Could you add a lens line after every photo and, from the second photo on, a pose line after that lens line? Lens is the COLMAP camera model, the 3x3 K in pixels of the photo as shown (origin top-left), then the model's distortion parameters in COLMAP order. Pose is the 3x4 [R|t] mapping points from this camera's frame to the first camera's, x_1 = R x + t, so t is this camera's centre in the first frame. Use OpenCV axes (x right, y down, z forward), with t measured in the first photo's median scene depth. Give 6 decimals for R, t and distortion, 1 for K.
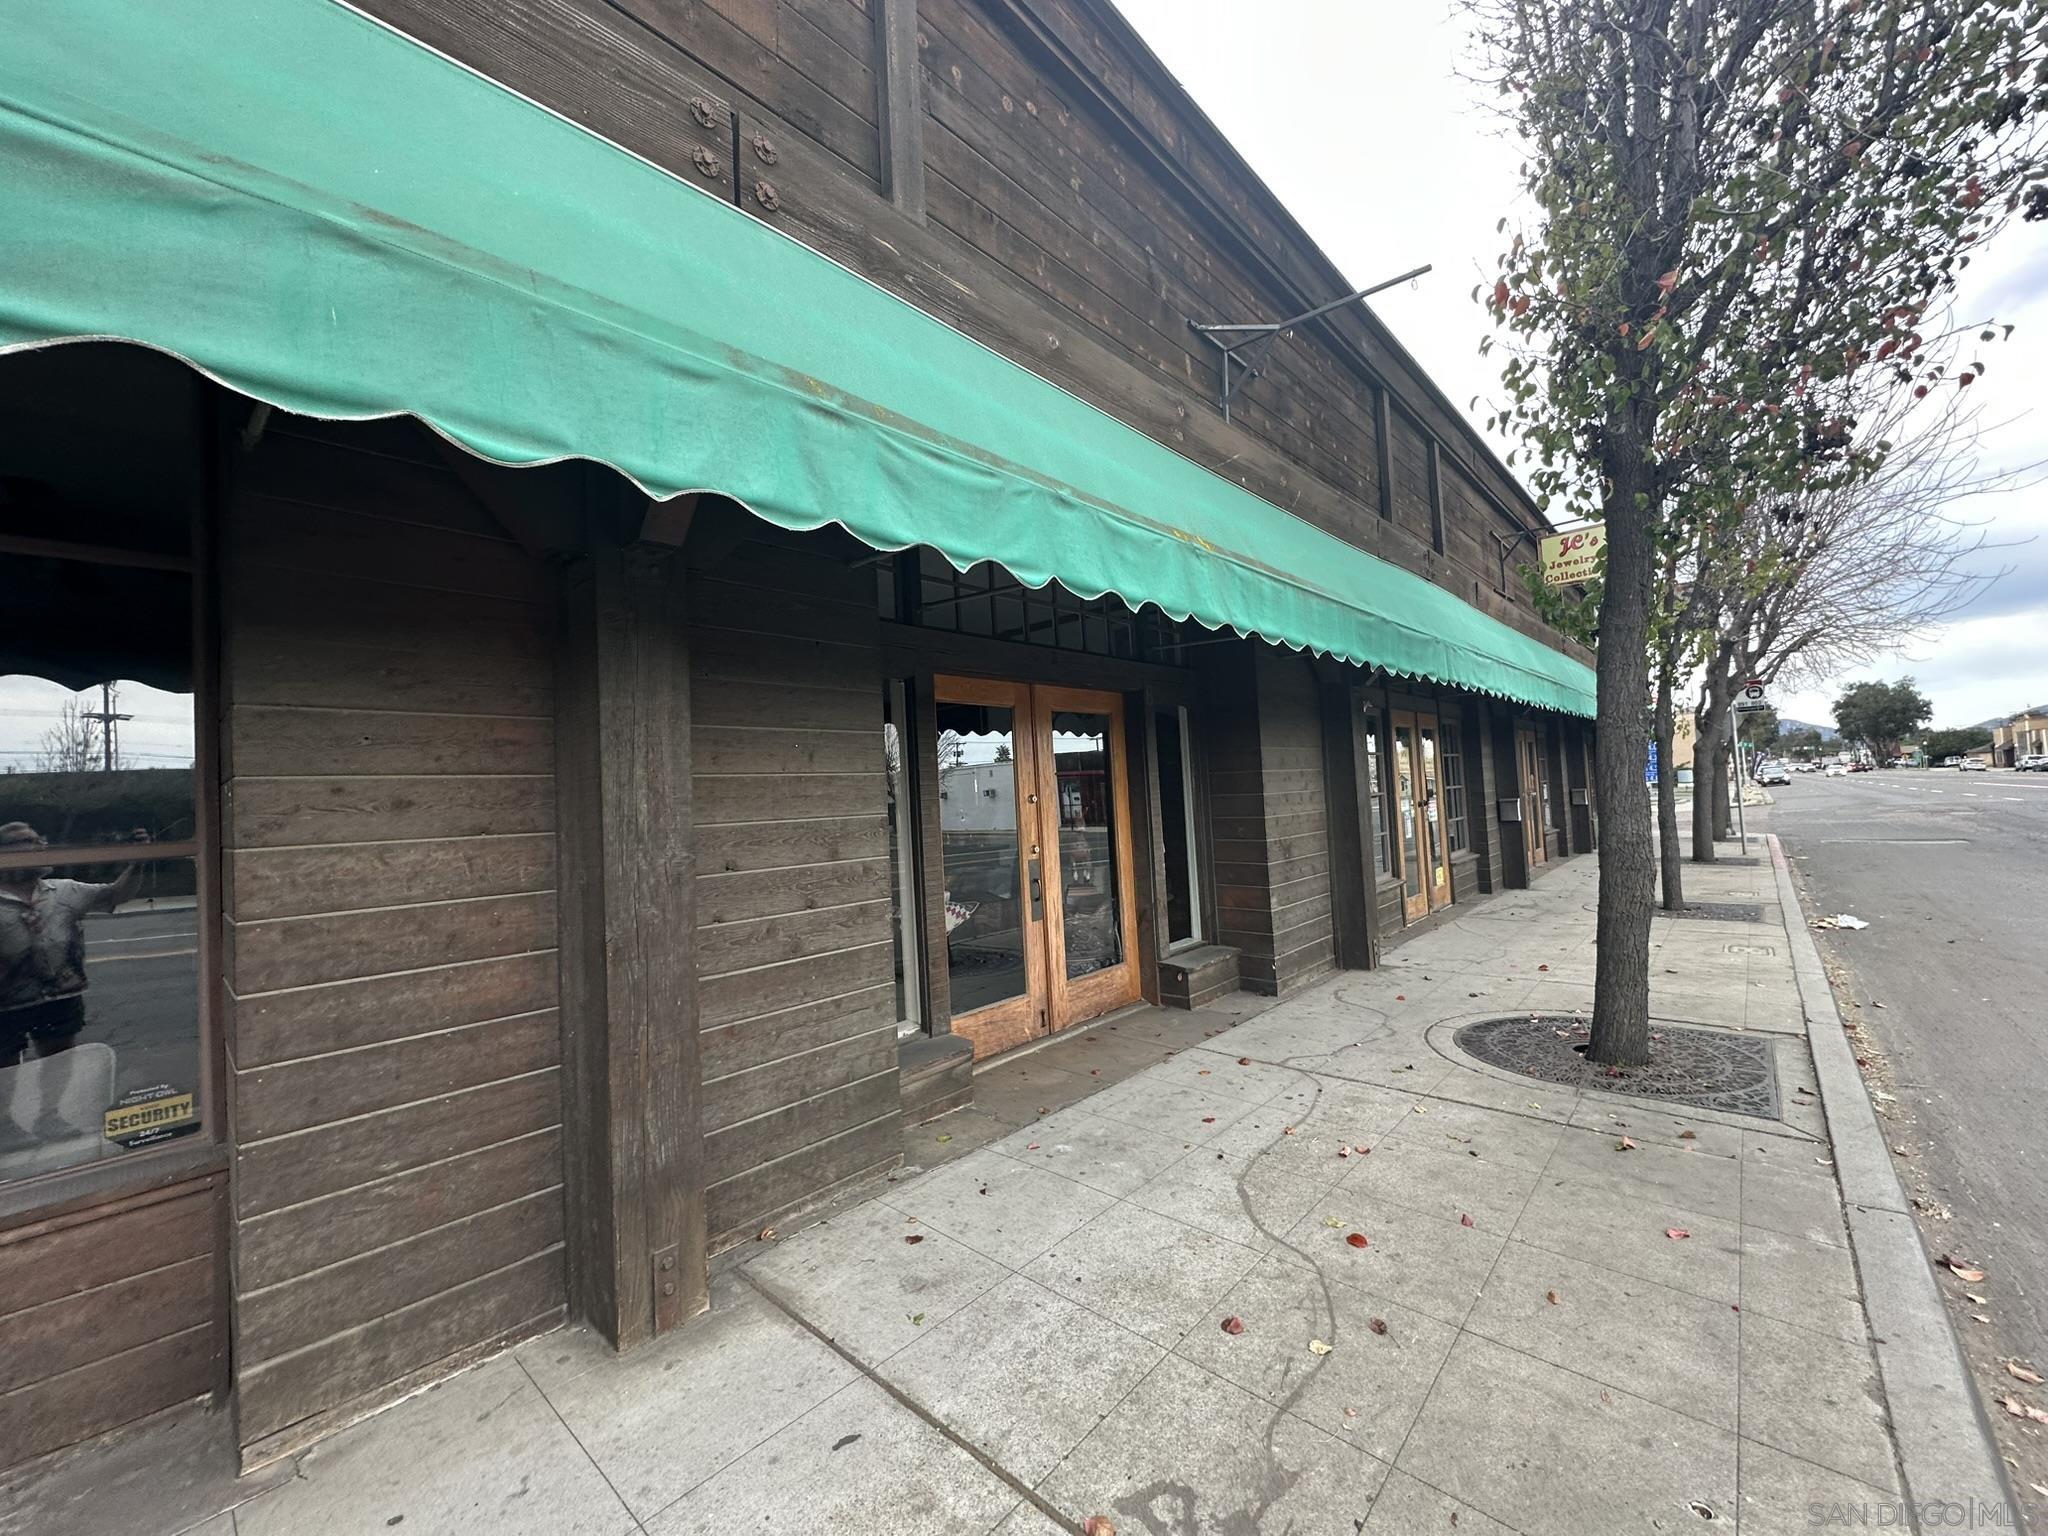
lens RADIAL K [[814.0, 0, 1025.1], [0, 814.0, 767.6], [0, 0, 1]] dist [-0.001616, 0.000415]
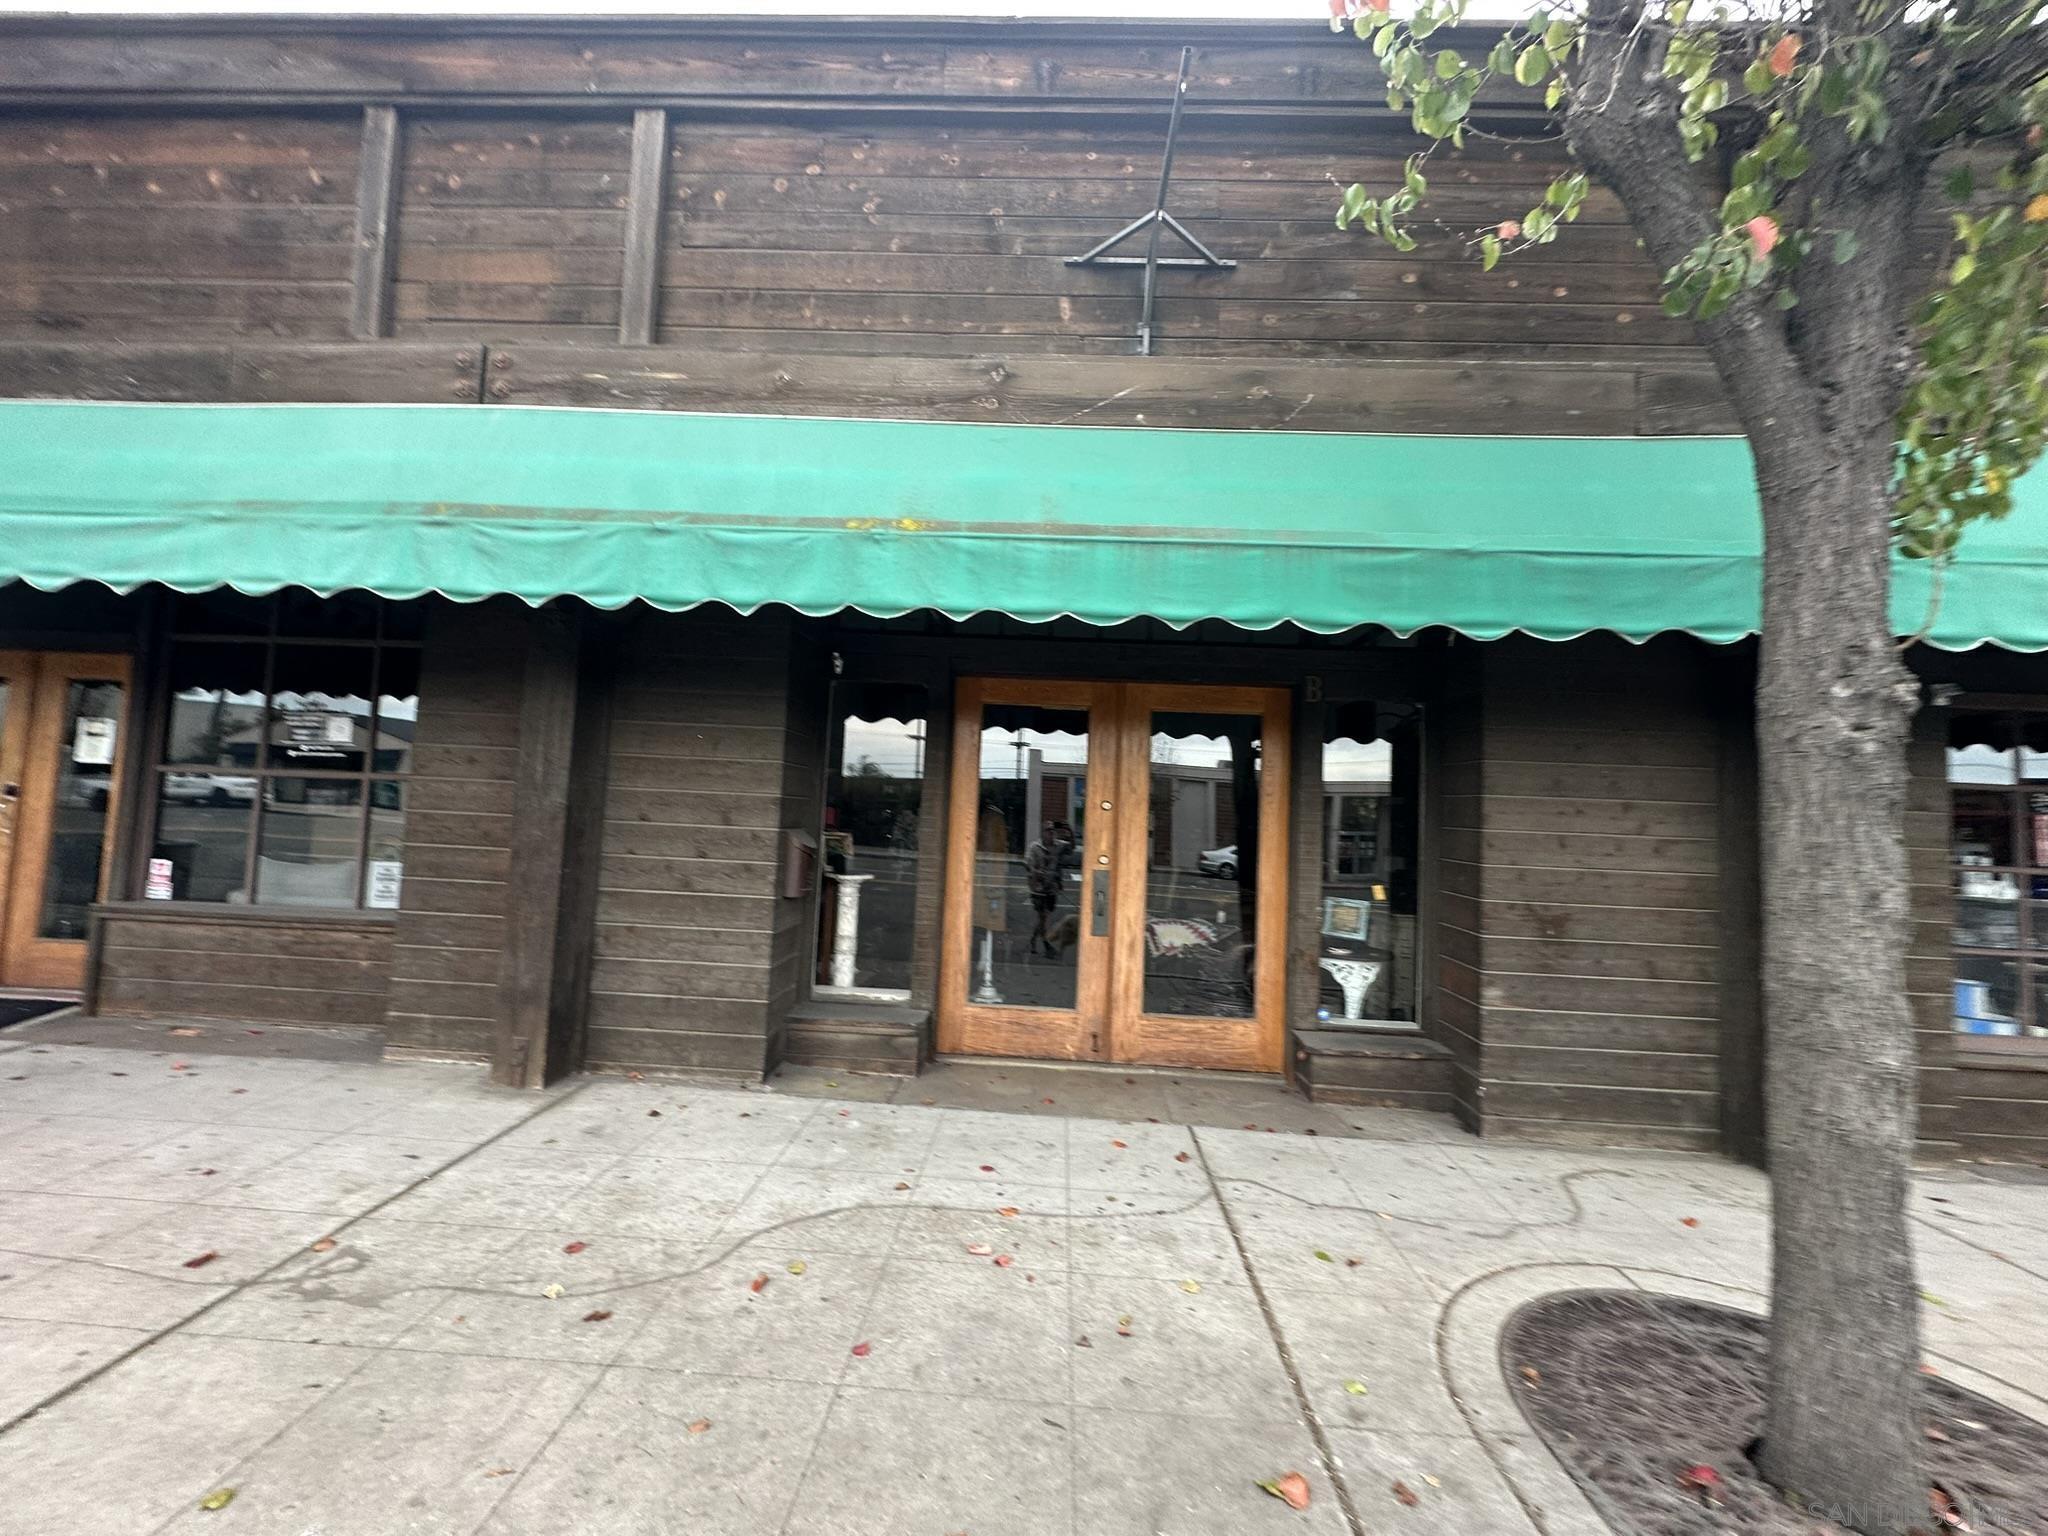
lens RADIAL K [[814.0, 0, 1025.2], [0, 814.0, 767.9], [0, 0, 1]] dist [-0.001616, 0.000415]
pose [[0.636250, 0.034294, -0.770721, 1.081576], [-0.048624, 0.998808, 0.004302, -0.006710], [0.769949, 0.034738, 0.637159, 0.536744]]
